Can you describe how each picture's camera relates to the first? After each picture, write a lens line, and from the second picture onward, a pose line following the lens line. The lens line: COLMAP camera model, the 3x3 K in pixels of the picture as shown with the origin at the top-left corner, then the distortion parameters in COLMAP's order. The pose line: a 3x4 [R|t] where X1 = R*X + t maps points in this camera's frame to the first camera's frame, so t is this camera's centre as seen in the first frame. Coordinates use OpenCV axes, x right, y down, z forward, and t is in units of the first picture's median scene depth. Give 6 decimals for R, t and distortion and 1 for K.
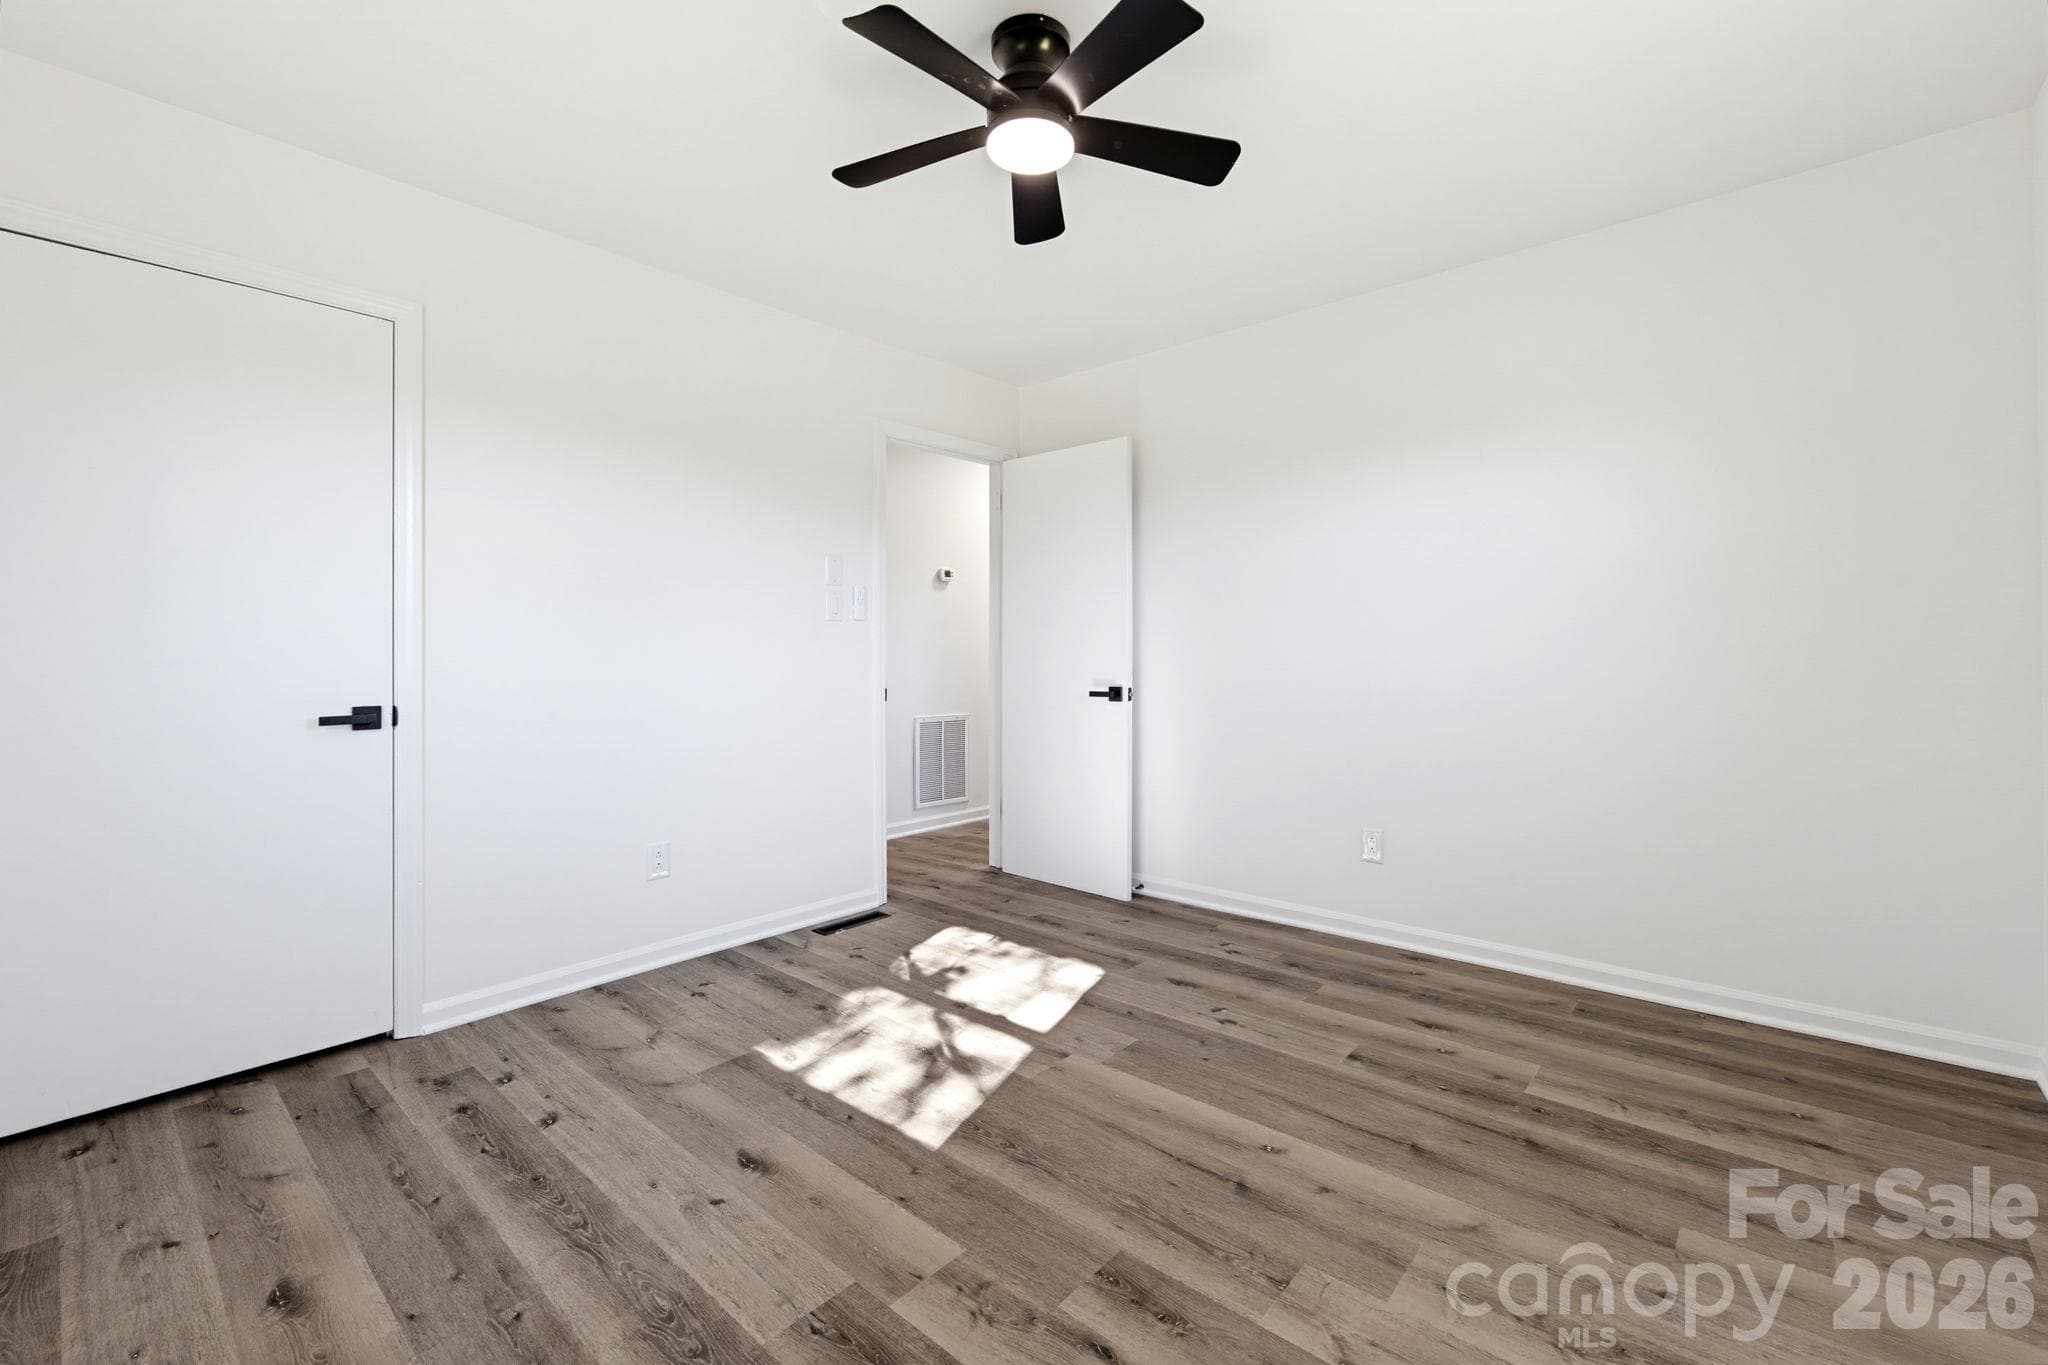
lens RADIAL K [[874.6, 0, 1023.8], [0, 874.6, 658.2], [0, 0, 1]] dist [-0.004722, -0.000169]
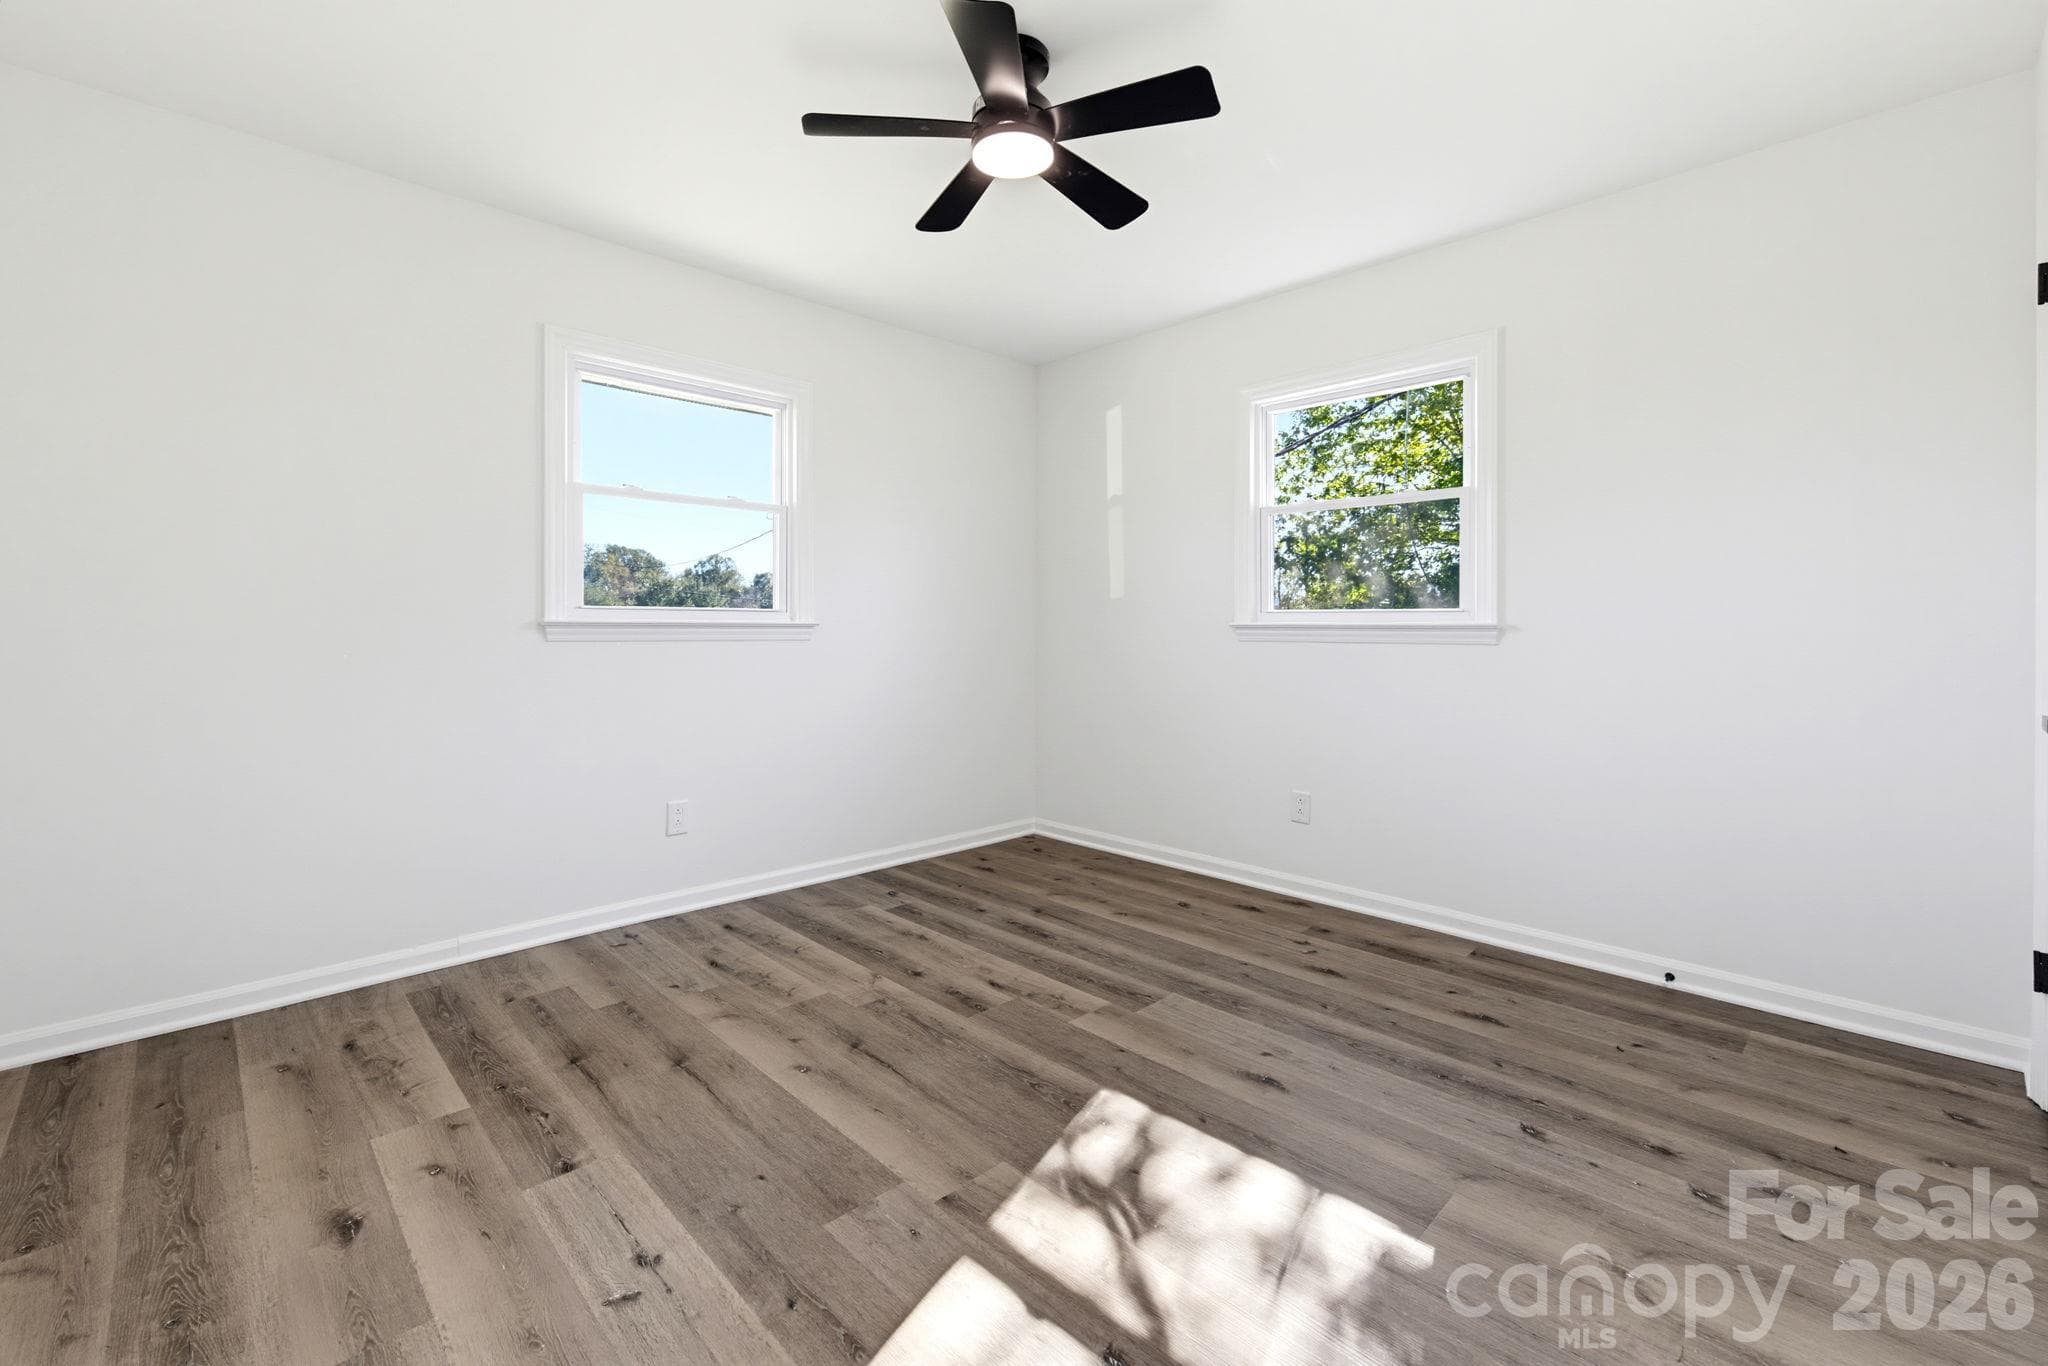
lens RADIAL K [[874.6, 0, 1023.8], [0, 874.6, 658.7], [0, 0, 1]] dist [-0.004722, -0.000169]
pose [[-0.997788, 0.001377, 0.066461, -0.070165], [0.003838, 0.999311, 0.036926, -0.003995], [-0.066364, 0.037099, -0.997106, 1.928918]]
